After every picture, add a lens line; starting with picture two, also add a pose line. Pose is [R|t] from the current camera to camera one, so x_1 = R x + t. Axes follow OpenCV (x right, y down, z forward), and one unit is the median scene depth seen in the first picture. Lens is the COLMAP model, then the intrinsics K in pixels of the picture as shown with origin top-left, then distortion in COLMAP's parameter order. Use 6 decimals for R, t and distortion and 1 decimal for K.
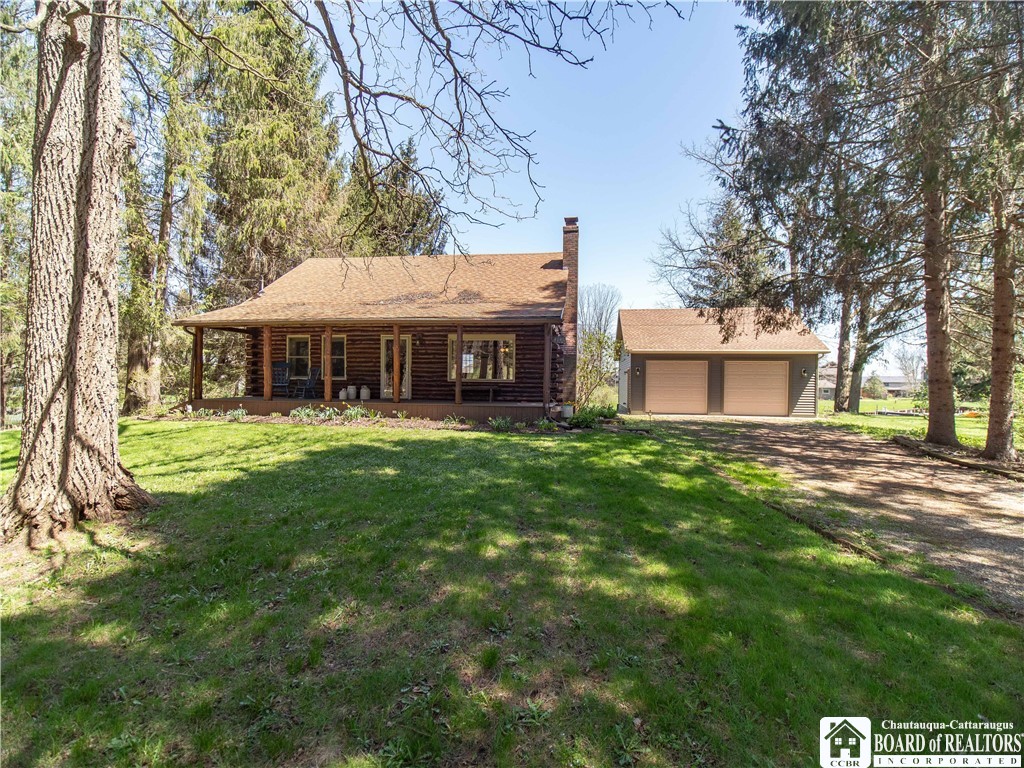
lens RADIAL K [[465.5, 0, 516.1], [0, 465.5, 363.5], [0, 0, 1]] dist [0.002221, -0.006893]
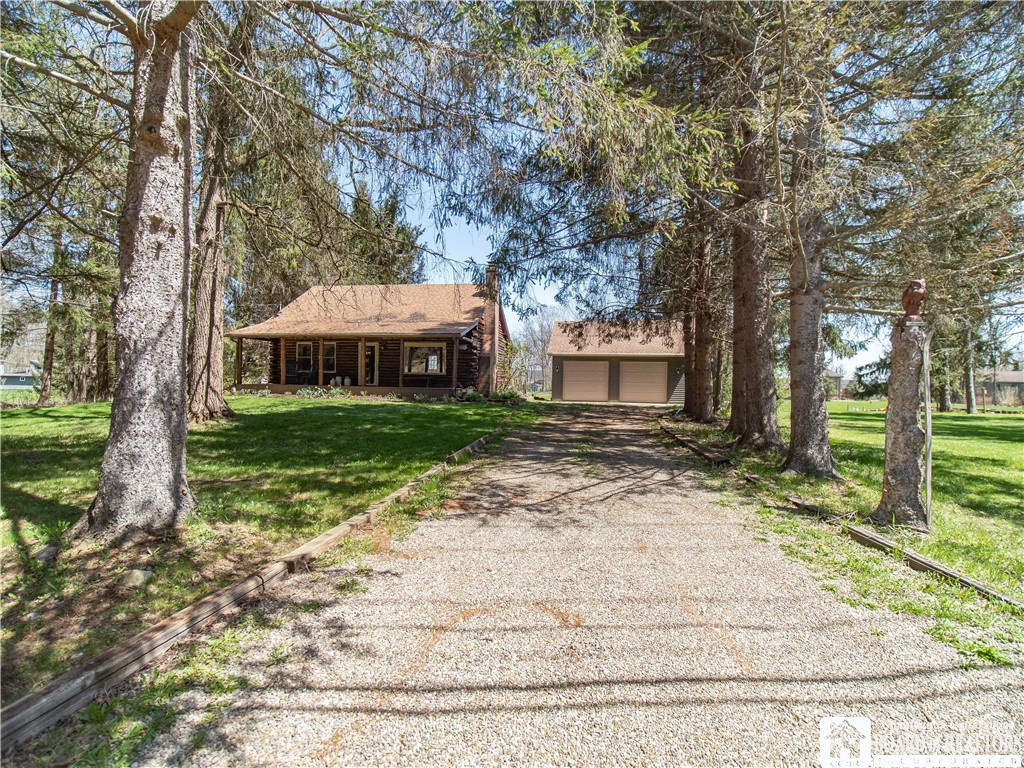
lens RADIAL K [[465.5, 0, 516.1], [0, 465.5, 363.5], [0, 0, 1]] dist [0.002221, -0.006893]
pose [[0.999416, 0.005356, -0.033748, 0.293863], [-0.005436, 0.999983, -0.002301, 0.006375], [0.033736, 0.002483, 0.999428, -0.524988]]
